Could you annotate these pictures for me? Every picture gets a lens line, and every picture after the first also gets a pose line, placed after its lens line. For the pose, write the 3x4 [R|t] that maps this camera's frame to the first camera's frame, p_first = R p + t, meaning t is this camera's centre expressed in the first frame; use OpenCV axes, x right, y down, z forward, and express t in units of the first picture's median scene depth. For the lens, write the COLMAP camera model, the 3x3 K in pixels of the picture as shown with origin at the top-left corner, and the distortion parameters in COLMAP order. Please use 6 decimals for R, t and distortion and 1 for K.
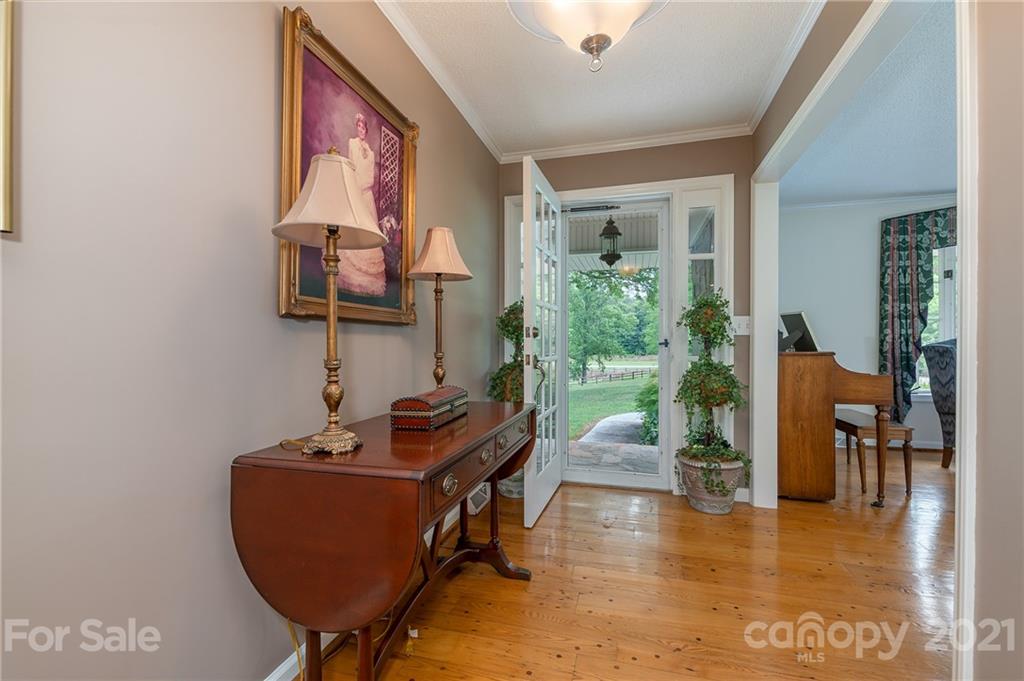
lens RADIAL K [[443.4, 0, 514.8], [0, 443.4, 343.3], [0, 0, 1]] dist [0.000235, -0.000364]
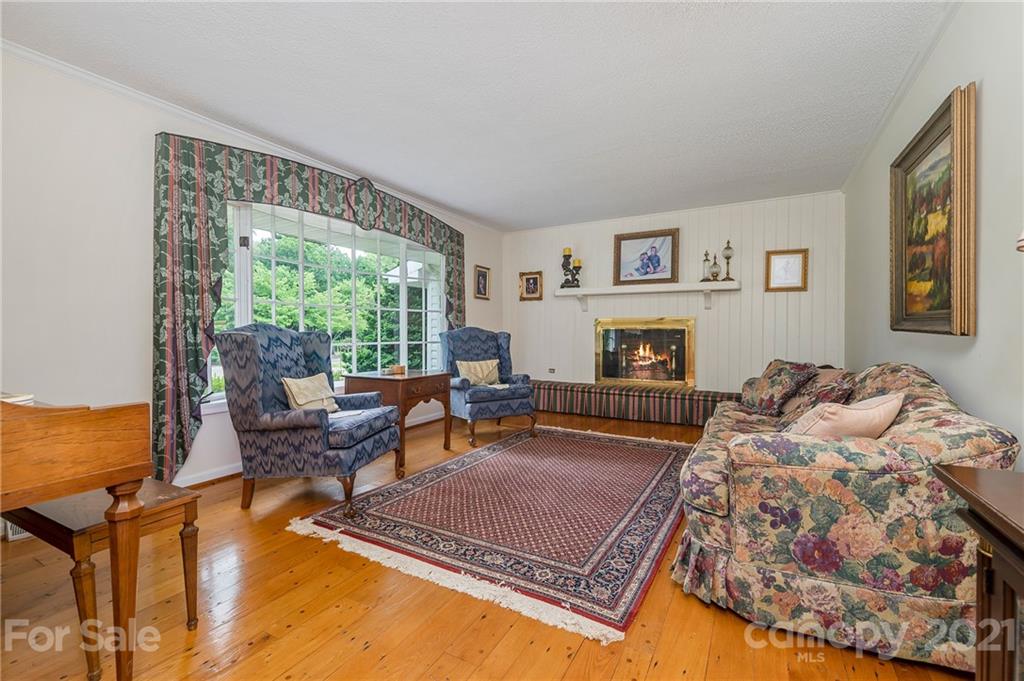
lens RADIAL K [[443.4, 0, 515.0], [0, 443.4, 338.3], [0, 0, 1]] dist [0.000235, -0.000364]
pose [[0.231942, -0.010174, 0.972676, 0.347426], [0.001928, 0.999948, 0.009999, 0.006272], [-0.972728, -0.000444, 0.231950, 0.376652]]
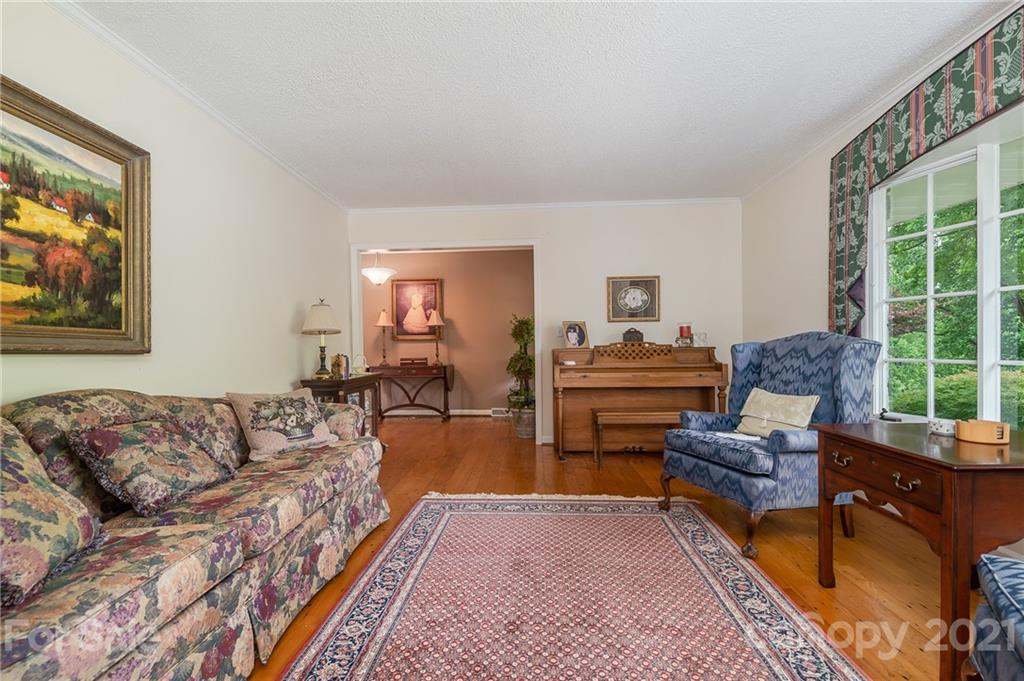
lens RADIAL K [[443.4, 0, 510.0], [0, 443.4, 345.8], [0, 0, 1]] dist [0.000235, -0.000364]
pose [[0.215972, 0.000542, -0.976399, 1.428717], [0.013354, 0.999905, 0.003509, 0.001353], [0.976308, -0.013797, 0.215944, 0.363825]]
